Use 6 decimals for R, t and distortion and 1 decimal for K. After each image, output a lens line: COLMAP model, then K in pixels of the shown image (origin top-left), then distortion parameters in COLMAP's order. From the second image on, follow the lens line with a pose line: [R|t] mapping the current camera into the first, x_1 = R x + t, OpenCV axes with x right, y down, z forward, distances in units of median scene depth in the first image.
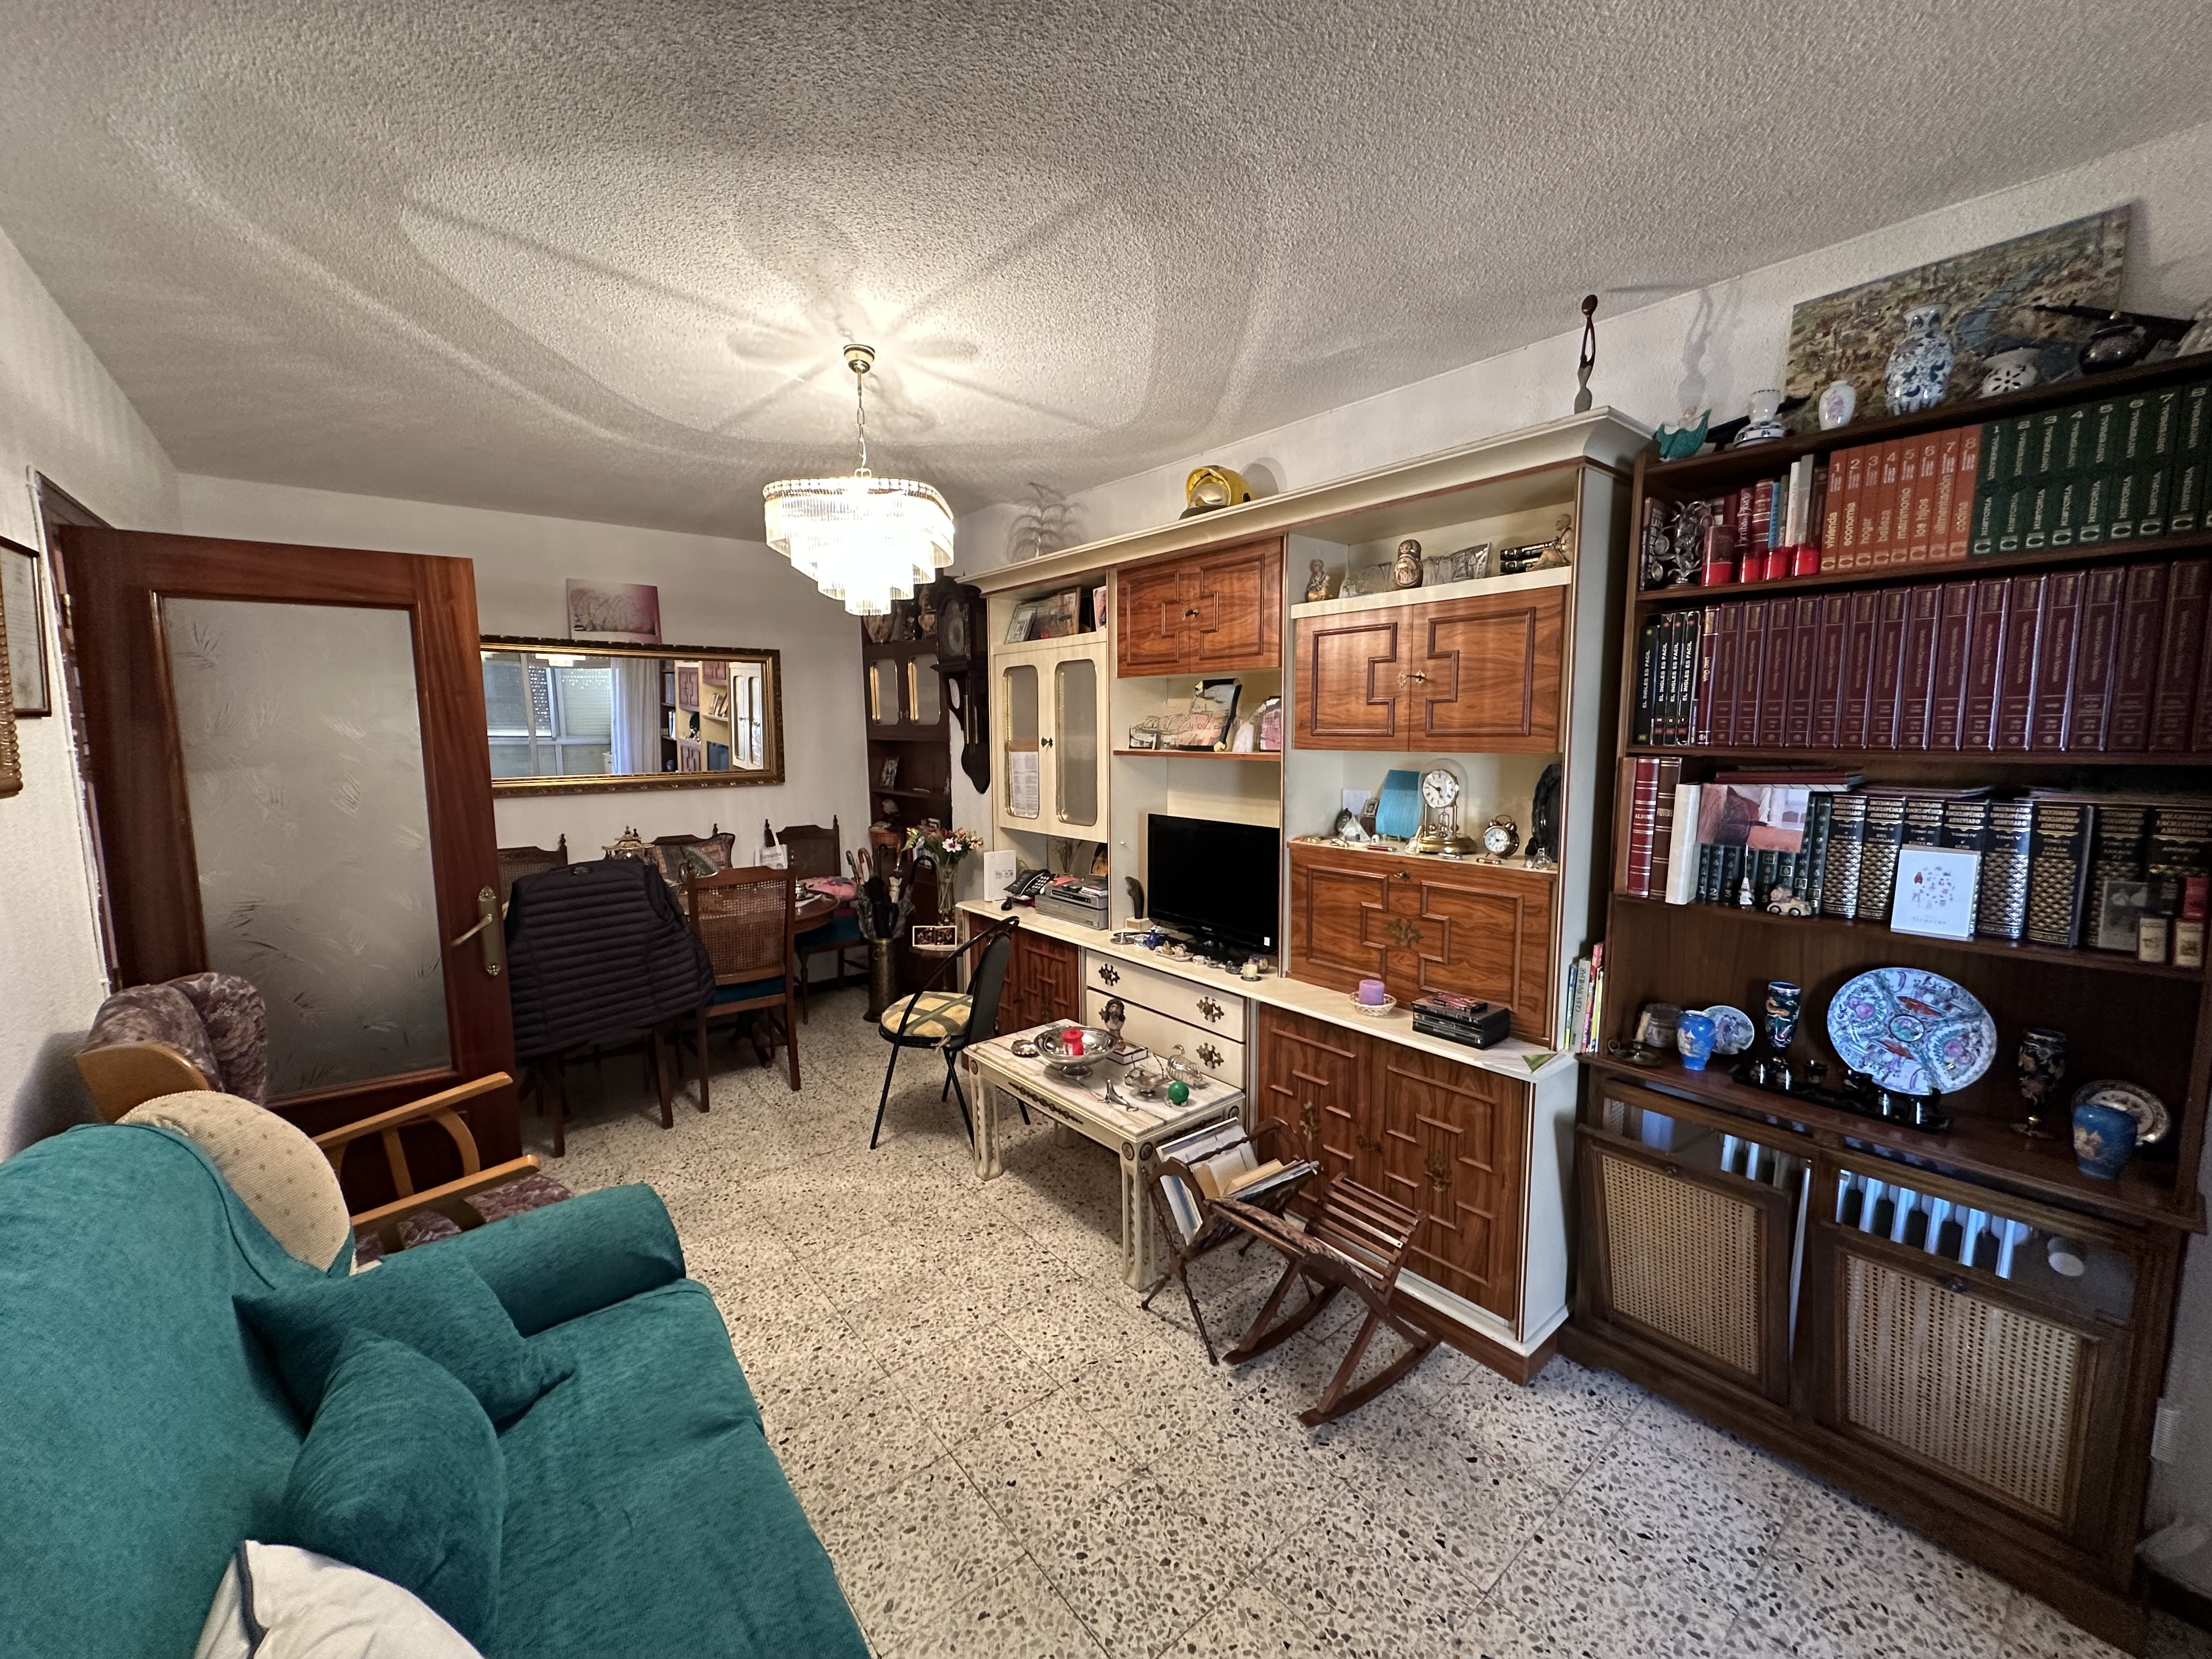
lens RADIAL K [[882.9, 0, 1107.8], [0, 882.9, 827.4], [0, 0, 1]] dist [0.000434, -0.000007]
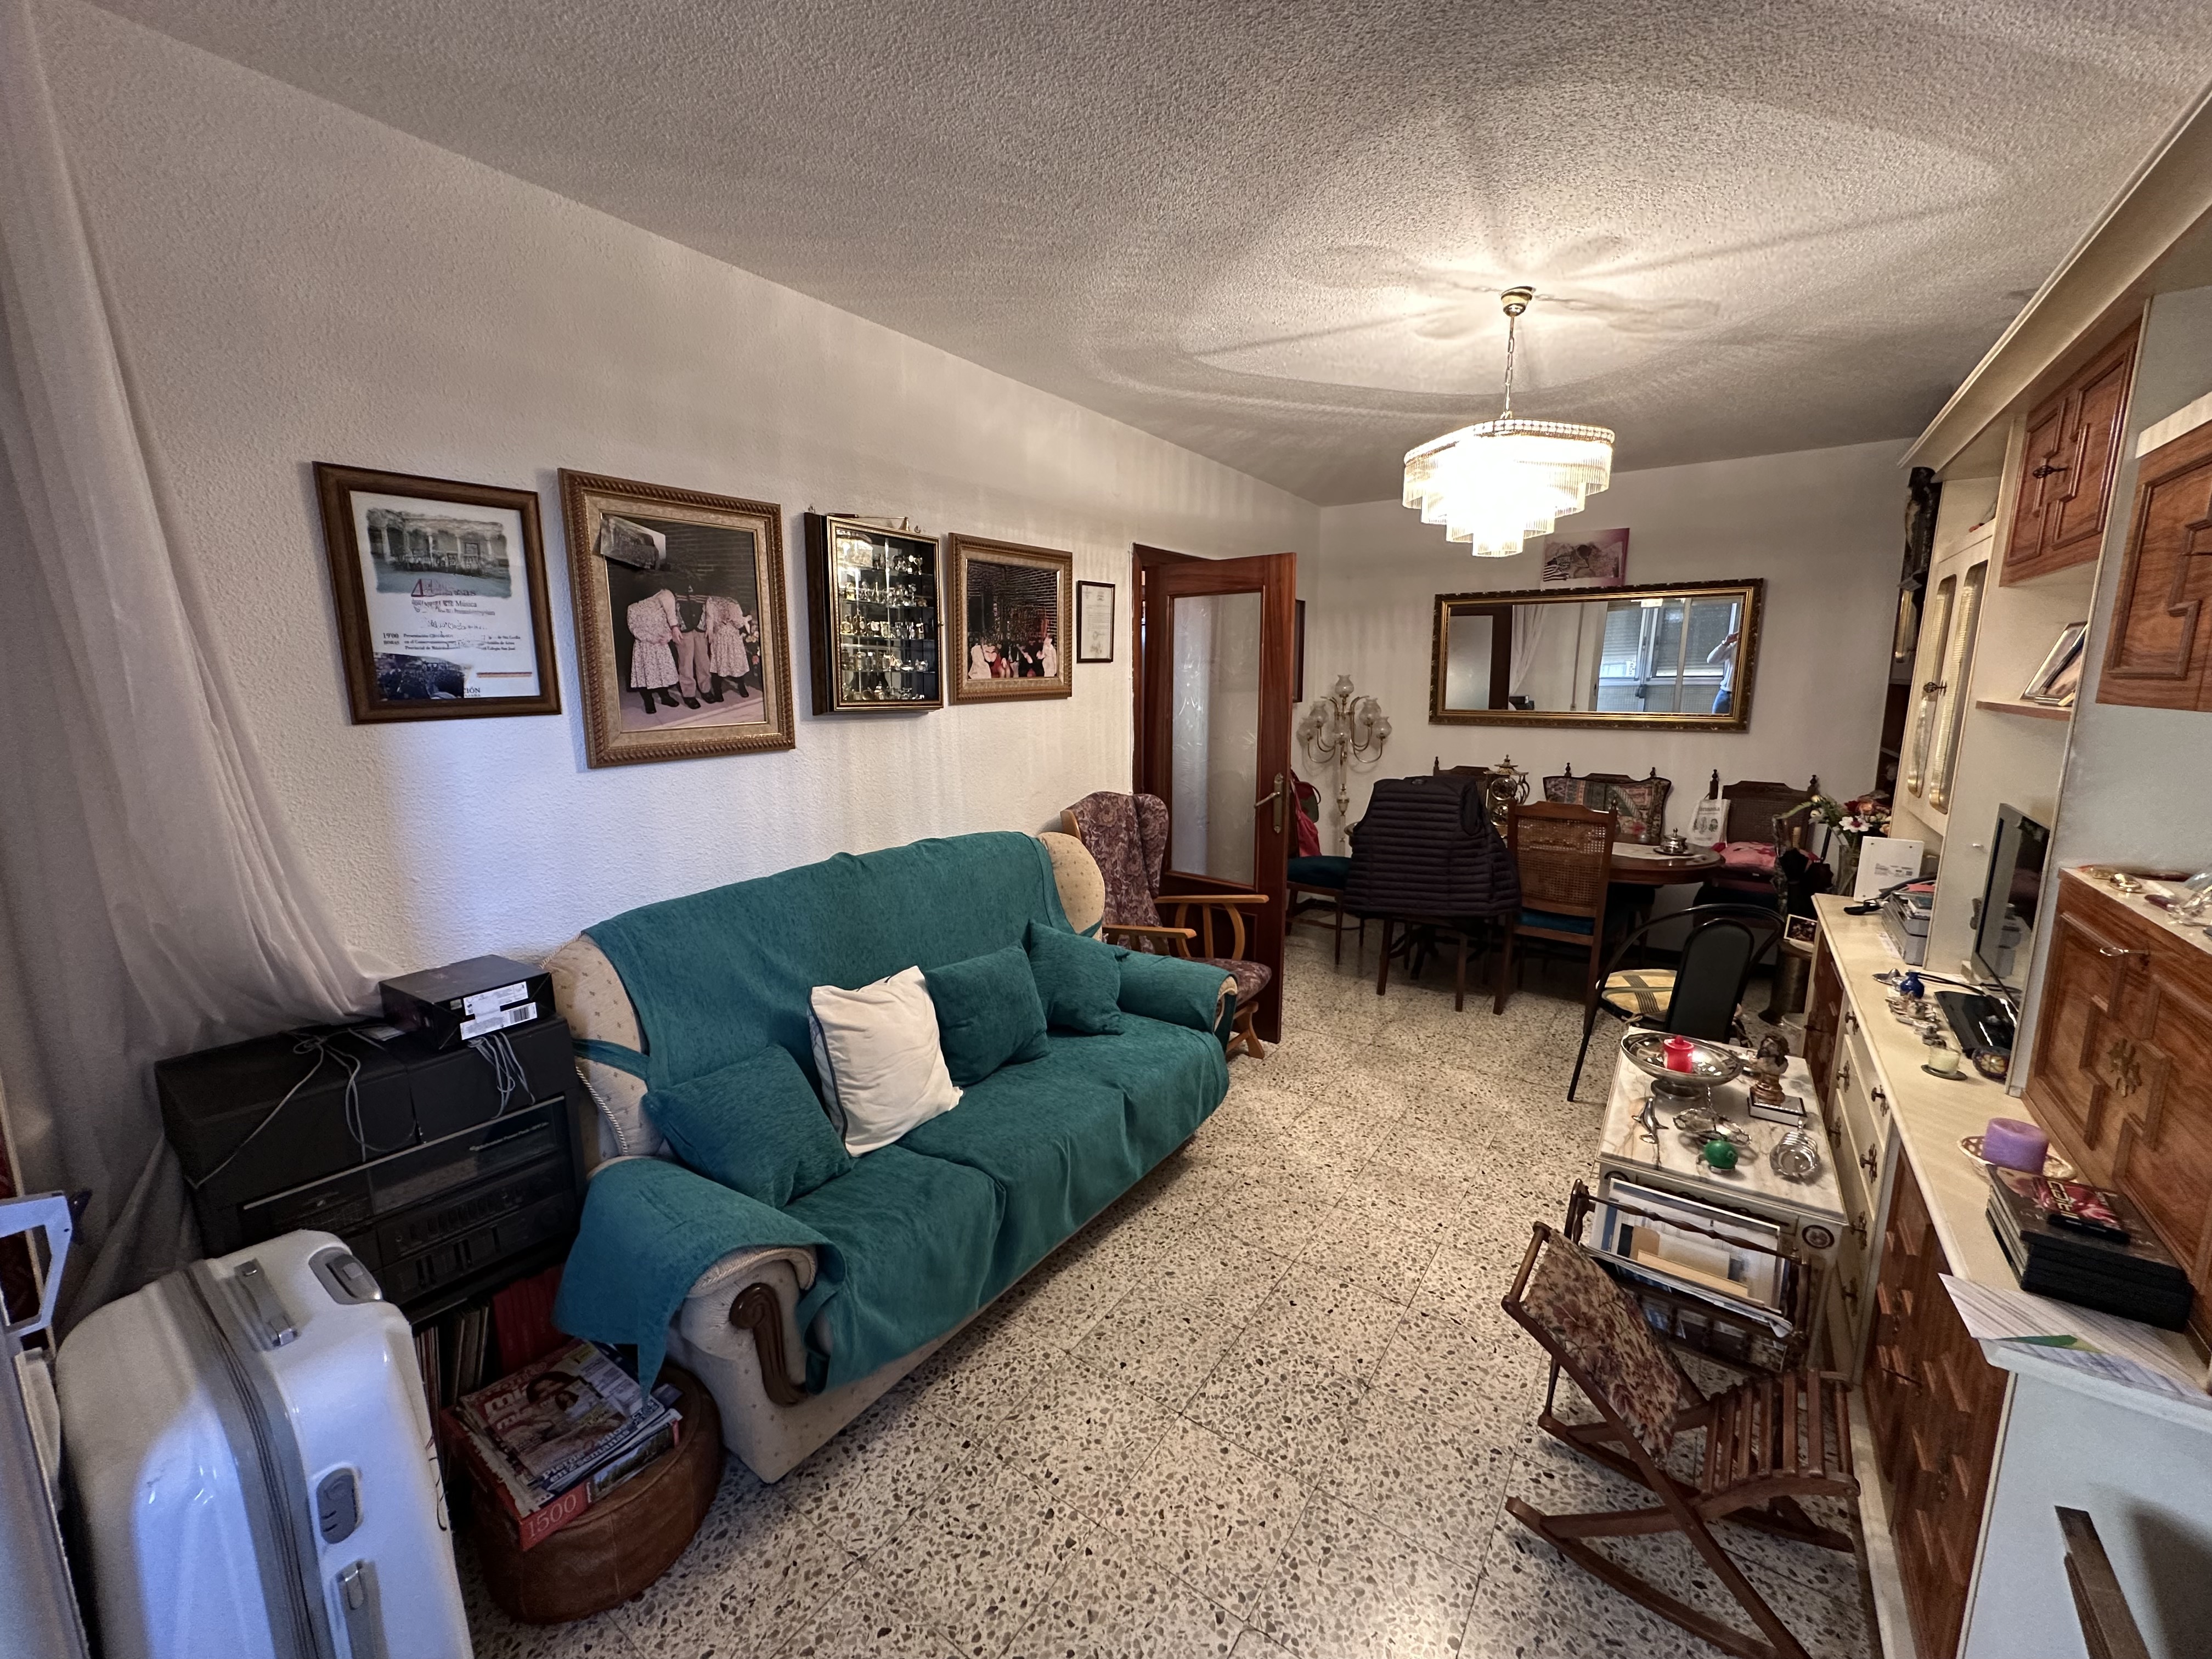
lens RADIAL K [[882.9, 0, 1106.5], [0, 882.9, 826.3], [0, 0, 1]] dist [0.000434, -0.000007]
pose [[0.272319, 0.168281, -0.947377, 0.691271], [-0.109717, 0.983597, 0.143177, -0.028593], [0.955931, 0.064953, 0.286315, 0.306846]]
